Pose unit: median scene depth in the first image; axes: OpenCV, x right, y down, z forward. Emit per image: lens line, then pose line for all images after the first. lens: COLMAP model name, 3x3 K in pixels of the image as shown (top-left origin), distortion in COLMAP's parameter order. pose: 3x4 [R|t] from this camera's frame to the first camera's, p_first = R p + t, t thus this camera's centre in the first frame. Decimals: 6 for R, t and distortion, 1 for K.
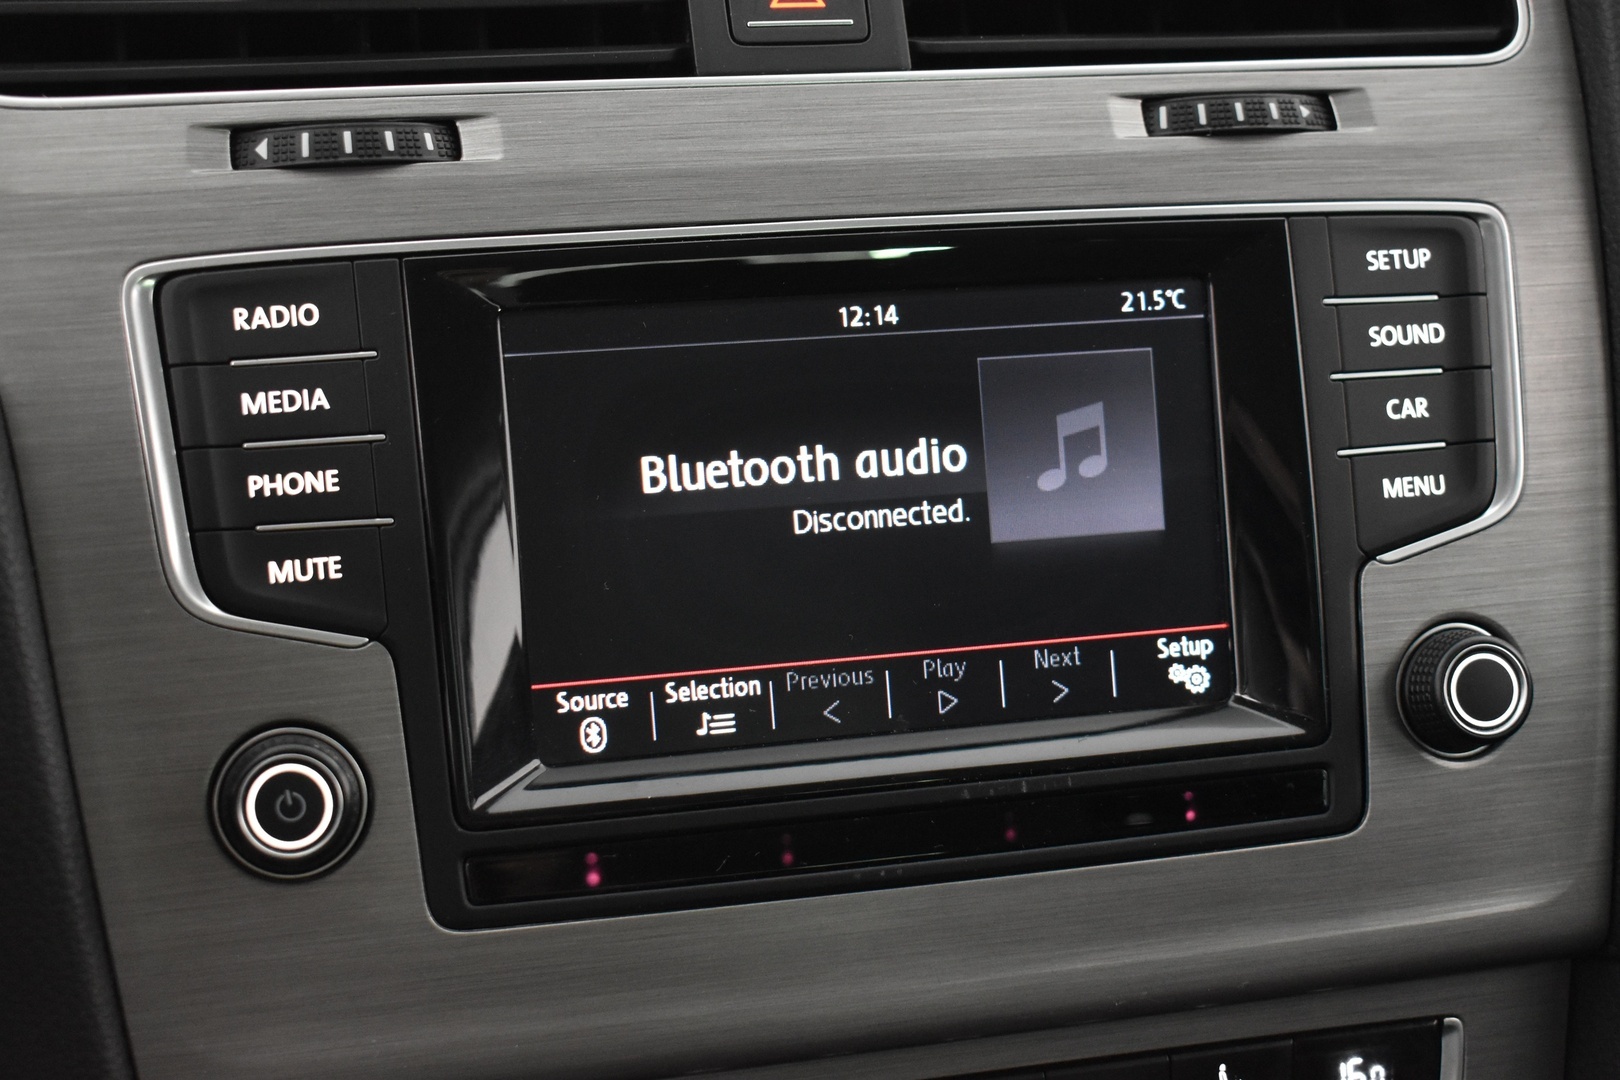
lens RADIAL K [[2378.6, 0, 817.9], [0, 2378.6, 532.8], [0, 0, 1]] dist [-0.037202, 0.000000]
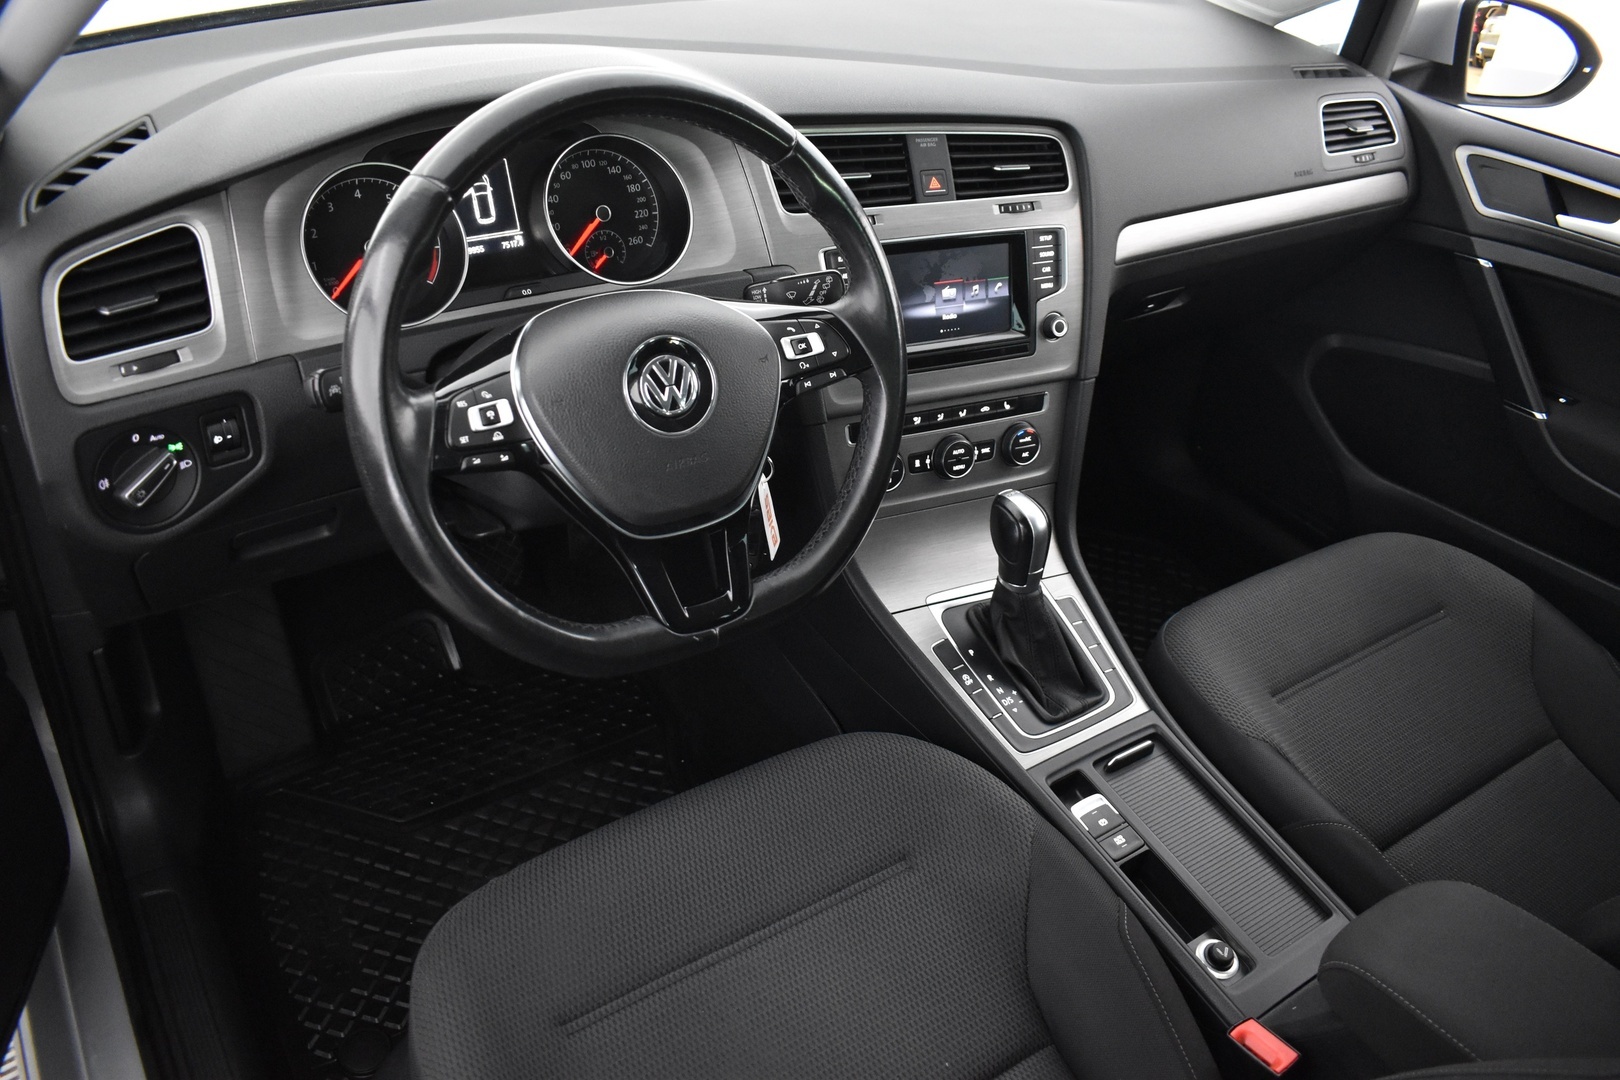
lens RADIAL K [[1257.8, 0, 824.7], [0, 1257.8, 538.4], [0, 0, 1]] dist [-0.099269, 0.018619]
pose [[0.975171, -0.054140, 0.214733, -0.823549], [-0.008401, 0.959914, 0.280170, -0.249531], [-0.221293, -0.275018, 0.935625, -1.544538]]
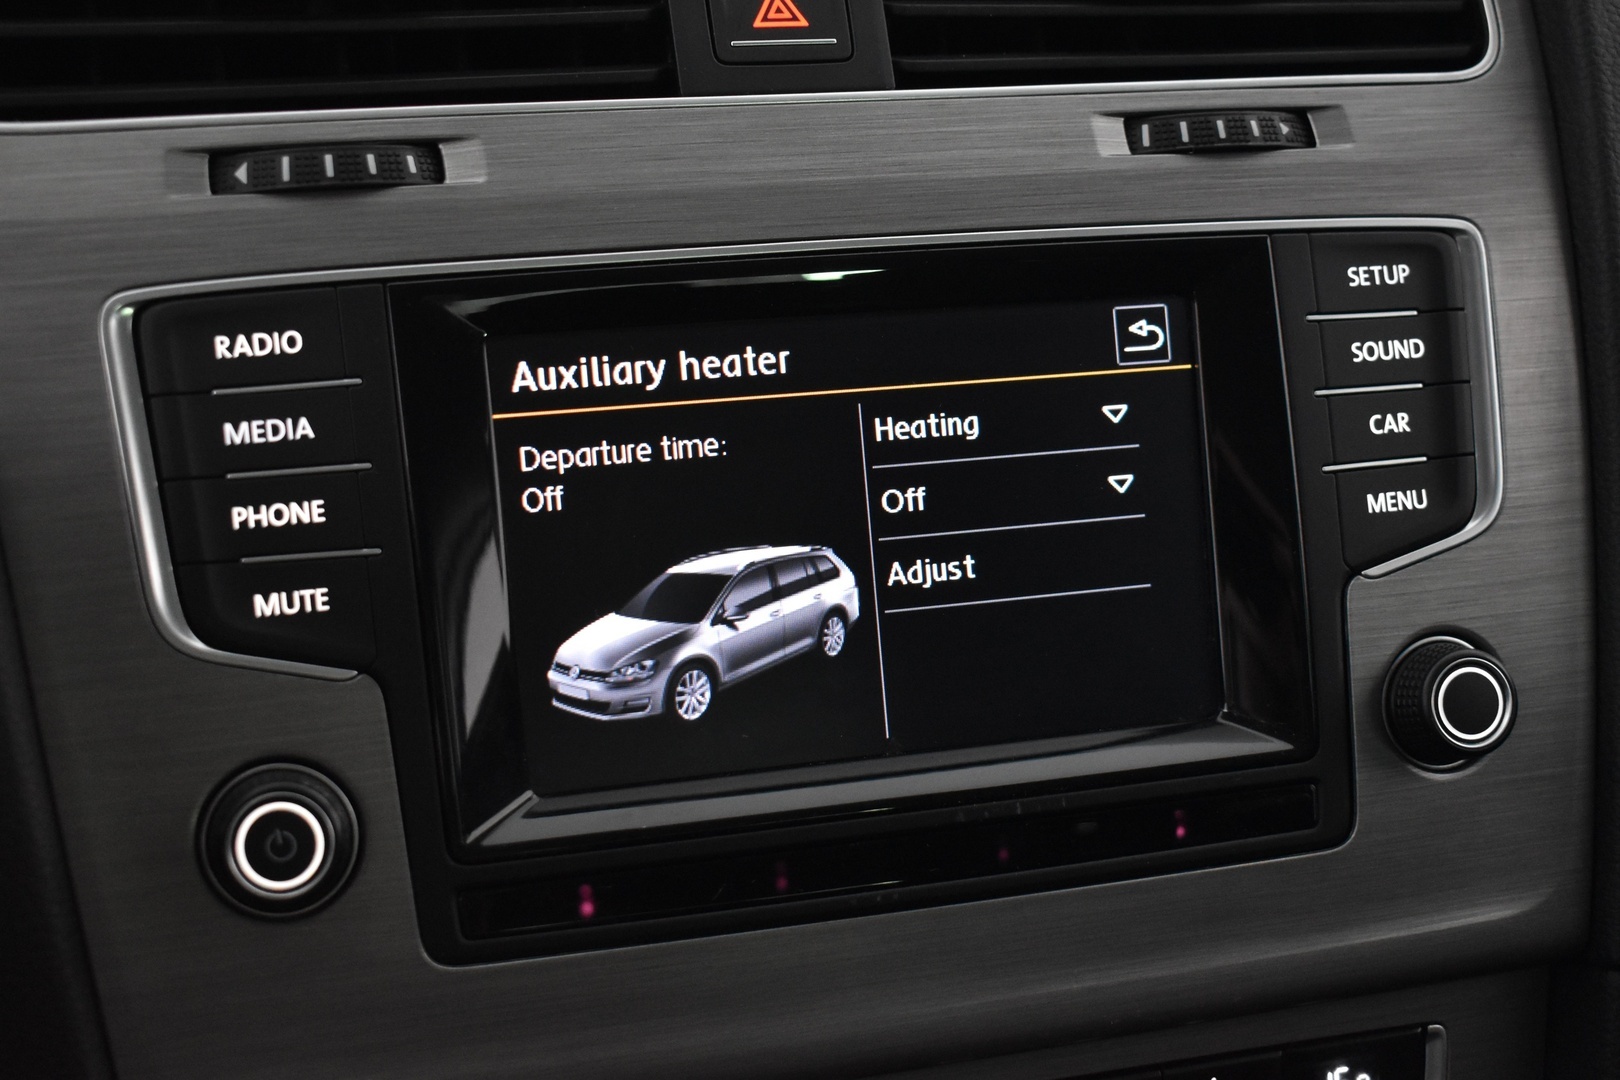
lens RADIAL K [[2208.5, 0, 812.9], [0, 2208.5, 533.4], [0, 0, 1]] dist [-0.050186, 0.000000]
pose [[0.999402, -0.011690, 0.032551, -0.028097], [0.011507, 0.999917, 0.005819, -0.014763], [-0.032616, -0.005441, 0.999453, 0.078636]]
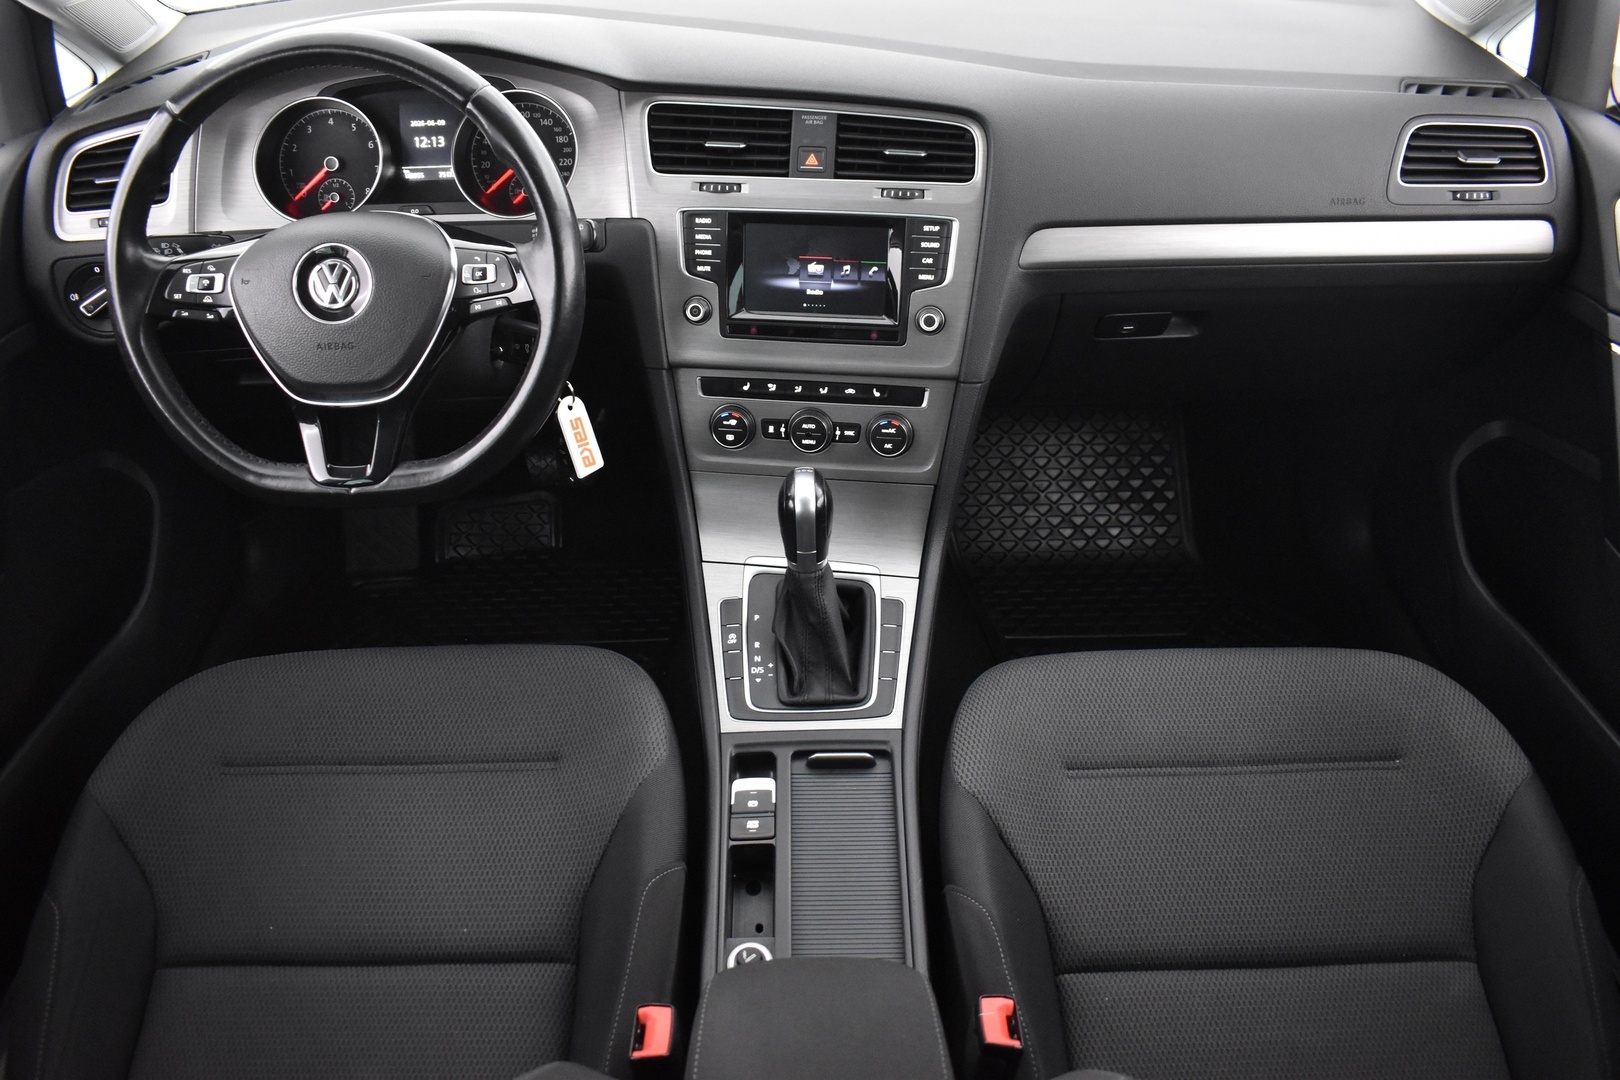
lens RADIAL K [[1257.8, 0, 816.5], [0, 1257.8, 531.4], [0, 0, 1]] dist [-0.099269, 0.018619]
pose [[0.933353, 0.193997, -0.302023, 0.947251], [-0.098967, 0.947844, 0.302981, -0.289042], [0.345048, -0.252898, 0.903872, -1.559169]]
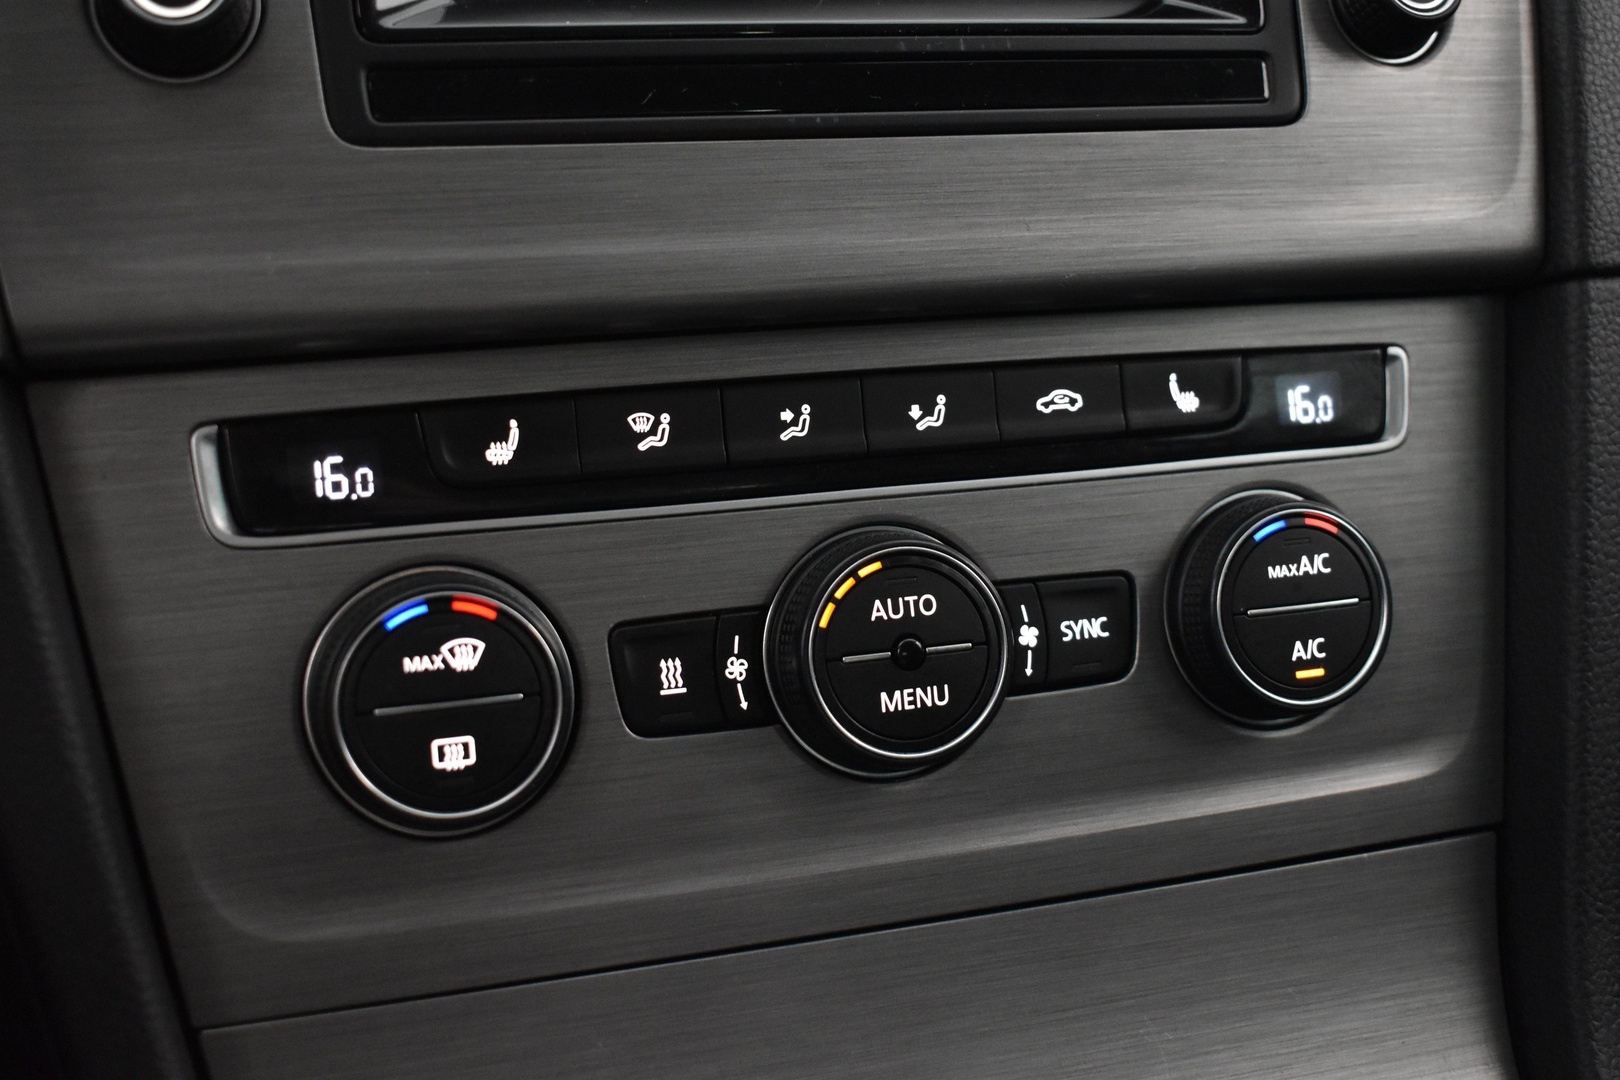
lens RADIAL K [[1860.6, 0, 807.3], [0, 1860.6, 549.5], [0, 0, 1]] dist [-0.080283, 0.000000]
pose [[0.997783, -0.032082, 0.058315, -0.024953], [0.035361, 0.997799, -0.056093, 0.346541], [-0.056387, 0.058030, 0.996721, 0.273737]]
